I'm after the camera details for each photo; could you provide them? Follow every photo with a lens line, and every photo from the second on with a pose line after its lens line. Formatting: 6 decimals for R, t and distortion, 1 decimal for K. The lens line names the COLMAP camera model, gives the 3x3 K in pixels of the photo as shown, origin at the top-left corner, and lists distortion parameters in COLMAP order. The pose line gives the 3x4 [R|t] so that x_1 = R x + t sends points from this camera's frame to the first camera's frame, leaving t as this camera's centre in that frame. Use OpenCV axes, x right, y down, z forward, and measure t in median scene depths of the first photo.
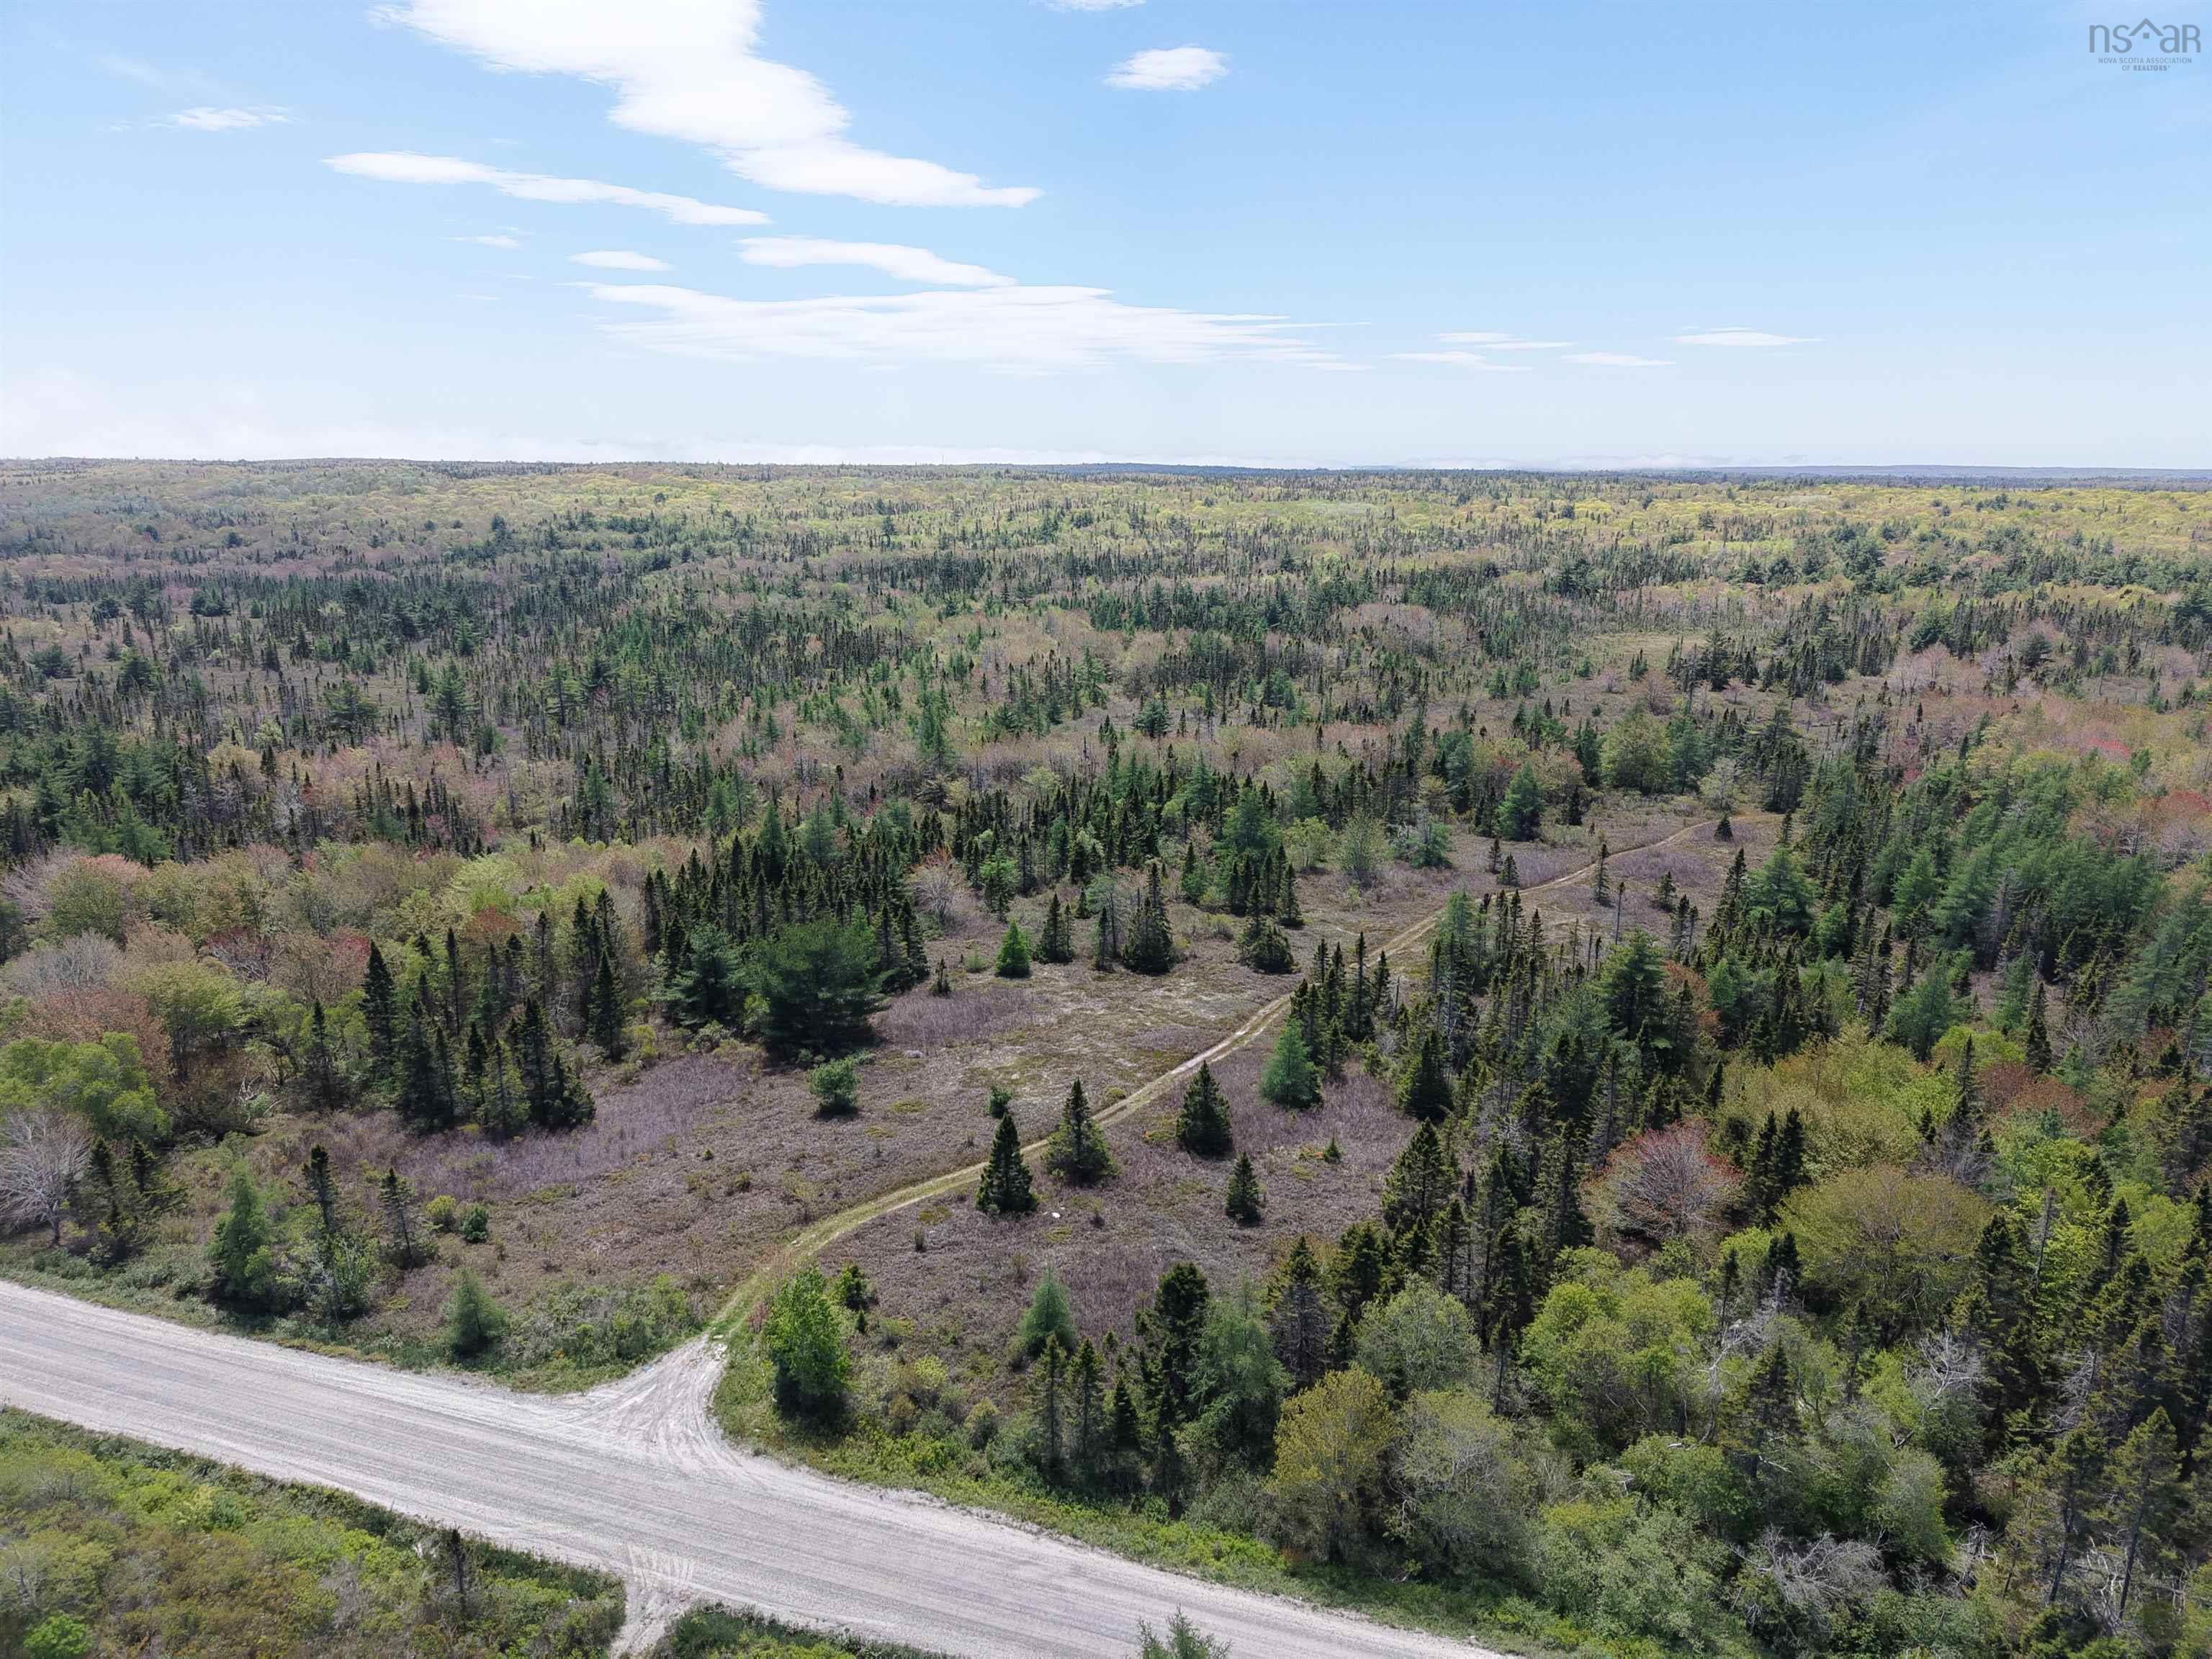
lens RADIAL K [[1481.5, 0, 1106.0], [0, 1481.5, 829.5], [0, 0, 1]] dist [0.033299, -0.048456]
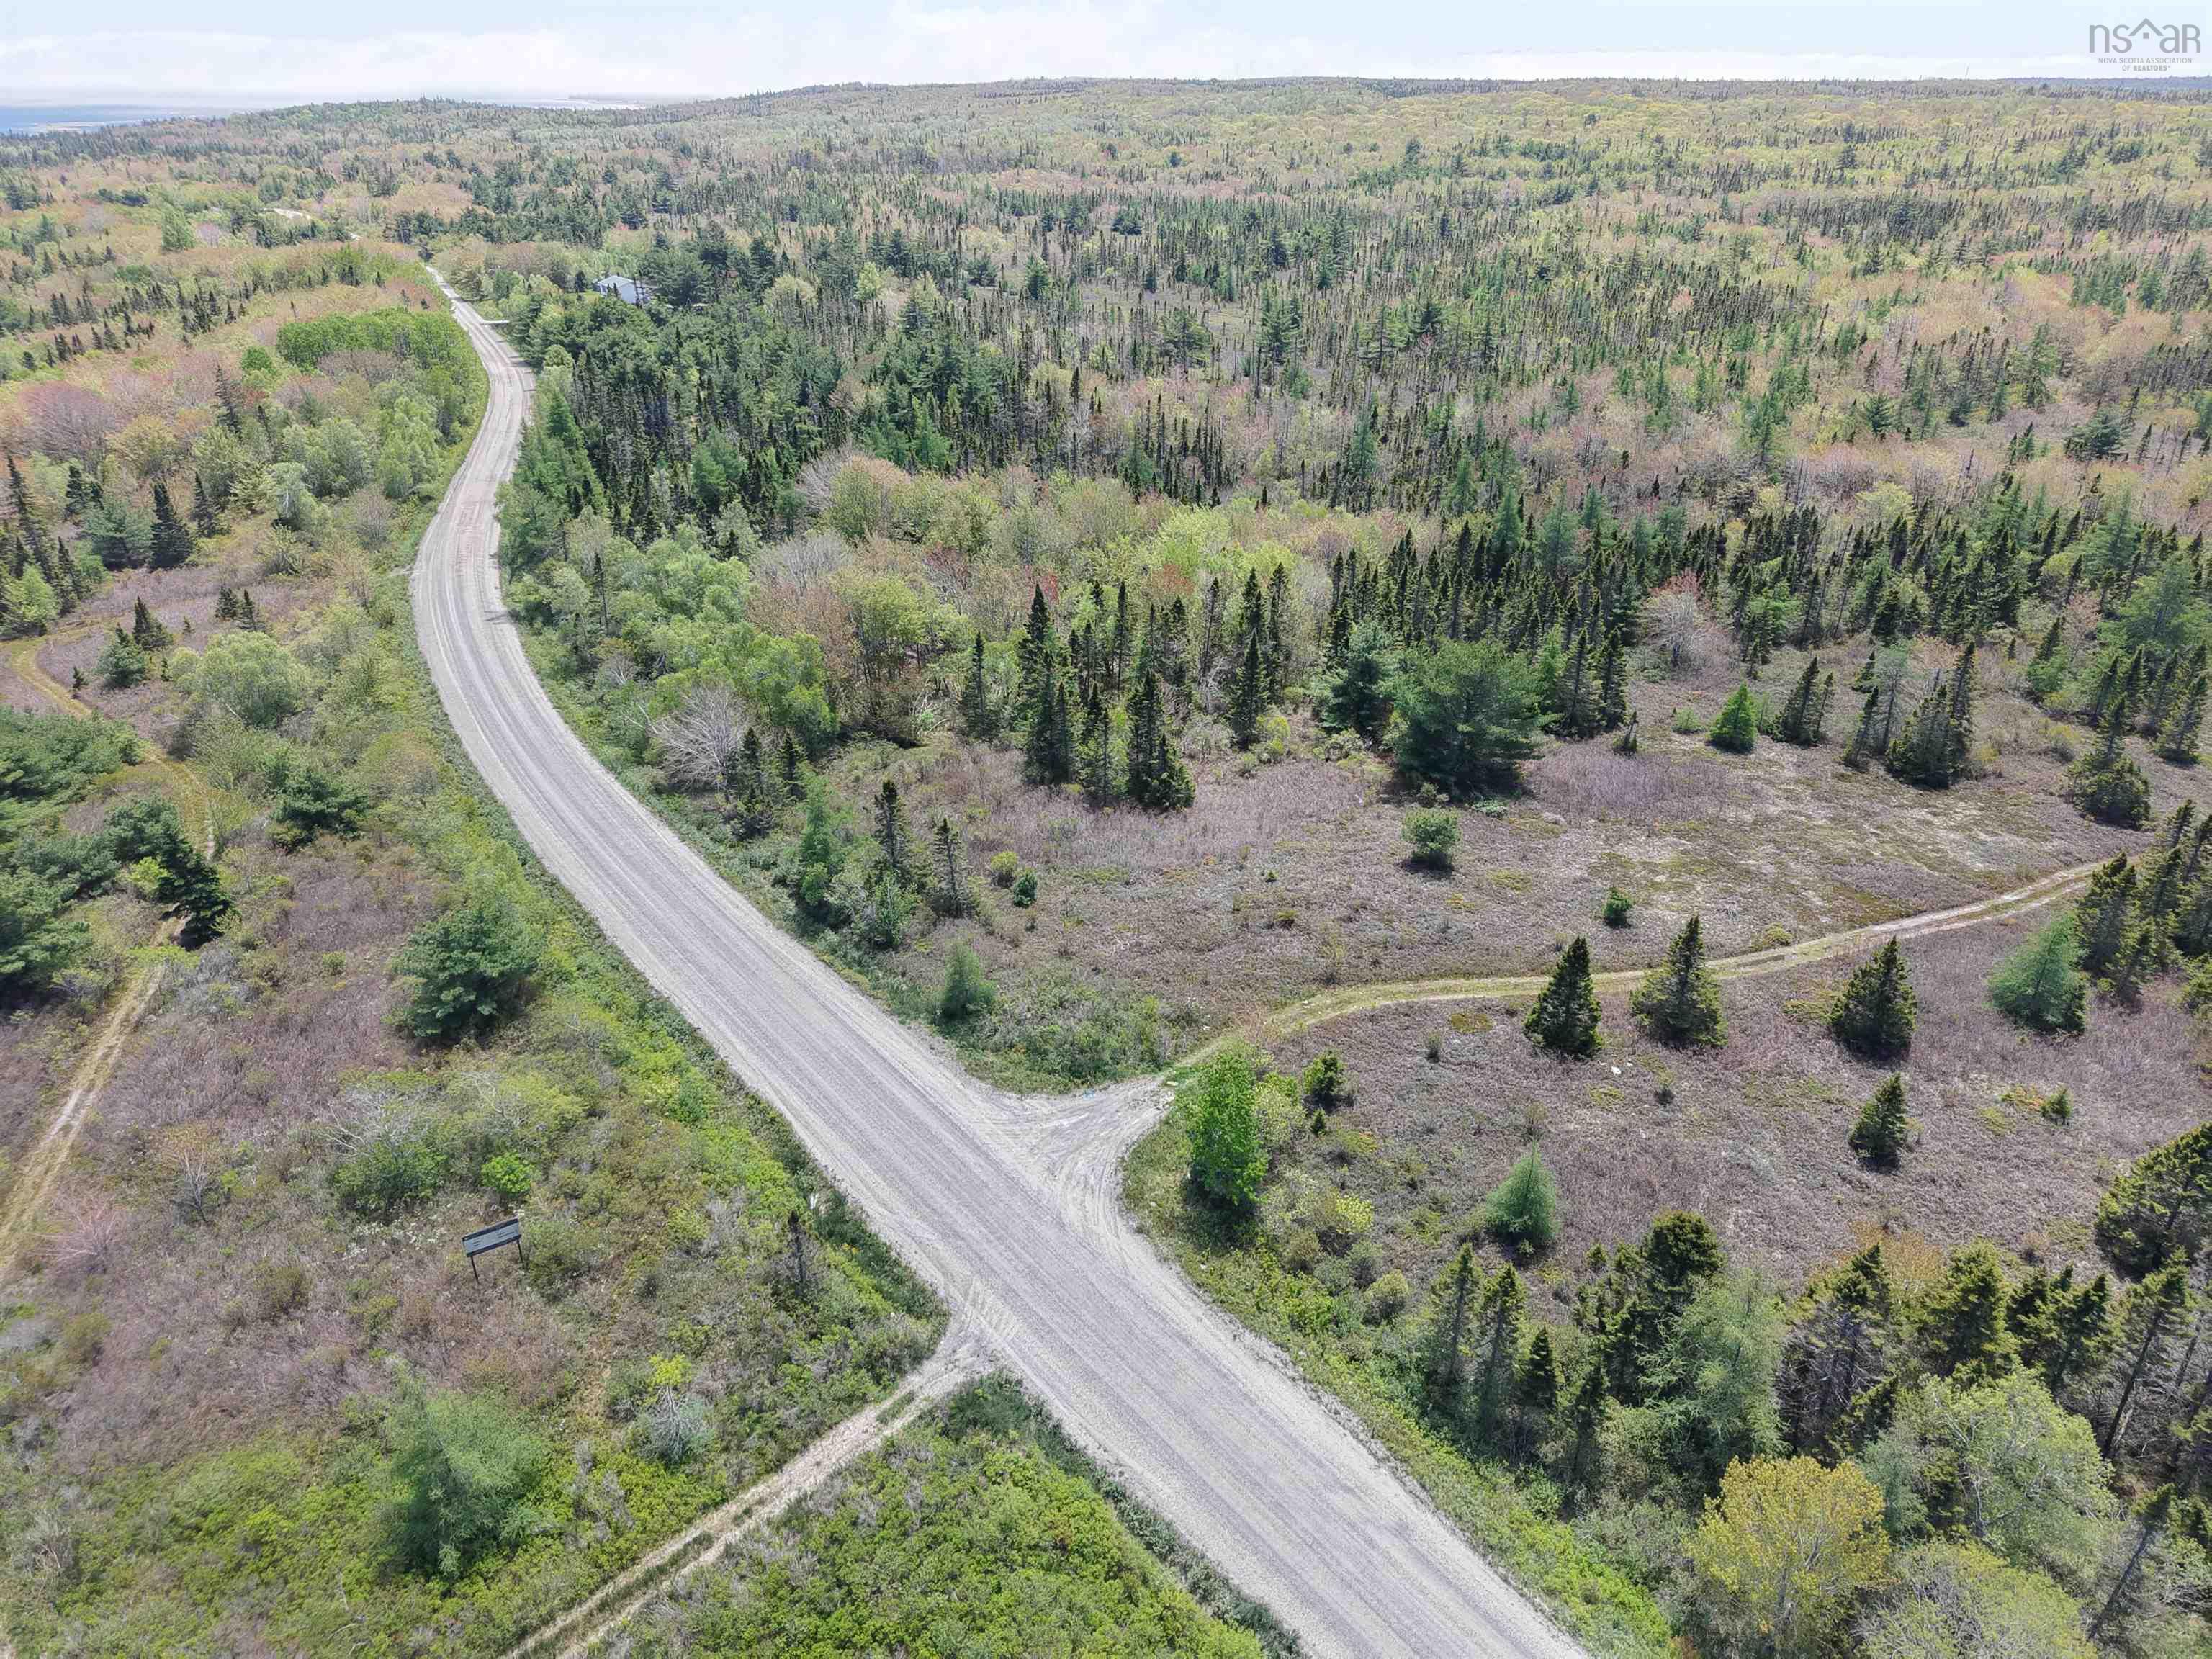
lens RADIAL K [[1484.1, 0, 1094.0], [0, 1484.1, 824.6], [0, 0, 1]] dist [0.021680, -0.021444]
pose [[0.829179, 0.246095, -0.501896, 0.067439], [-0.129725, 0.958078, 0.255456, -0.023717], [0.543722, -0.146711, 0.826343, 0.130874]]
